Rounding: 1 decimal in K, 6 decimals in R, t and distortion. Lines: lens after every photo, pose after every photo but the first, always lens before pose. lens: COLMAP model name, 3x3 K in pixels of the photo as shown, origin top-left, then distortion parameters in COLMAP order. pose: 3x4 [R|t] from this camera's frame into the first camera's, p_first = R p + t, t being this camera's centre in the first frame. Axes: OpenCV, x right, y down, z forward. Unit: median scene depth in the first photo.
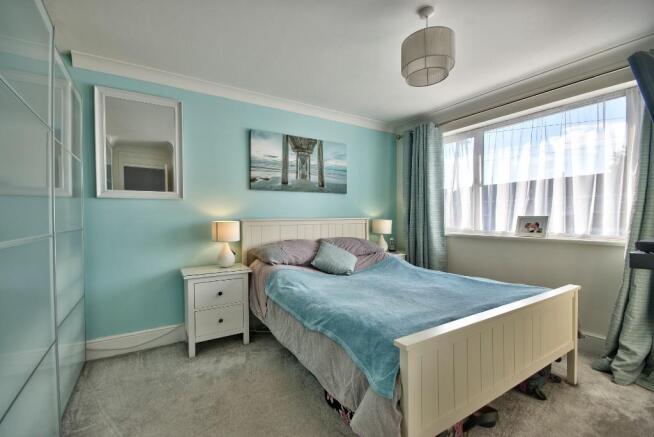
lens RADIAL K [[298.2, 0, 326.8], [0, 298.2, 218.6], [0, 0, 1]] dist [0.018418, 0.000789]
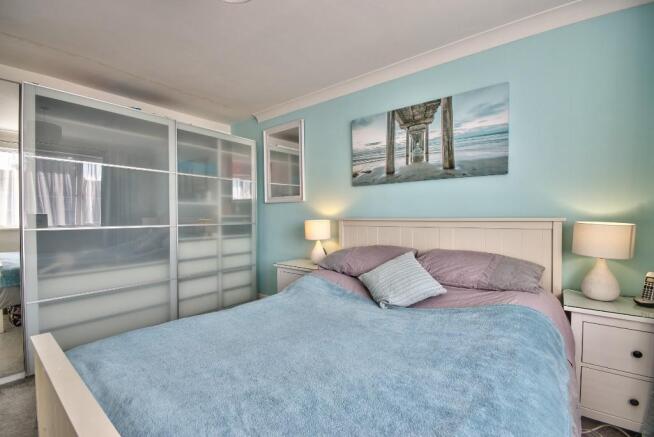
lens RADIAL K [[298.2, 0, 325.4], [0, 298.2, 218.9], [0, 0, 1]] dist [0.018418, 0.000789]
pose [[0.302079, 0.015628, -0.953155, 0.542616], [-0.005157, 0.999878, 0.014760, -0.008408], [0.953269, 0.000457, 0.302123, 0.579898]]
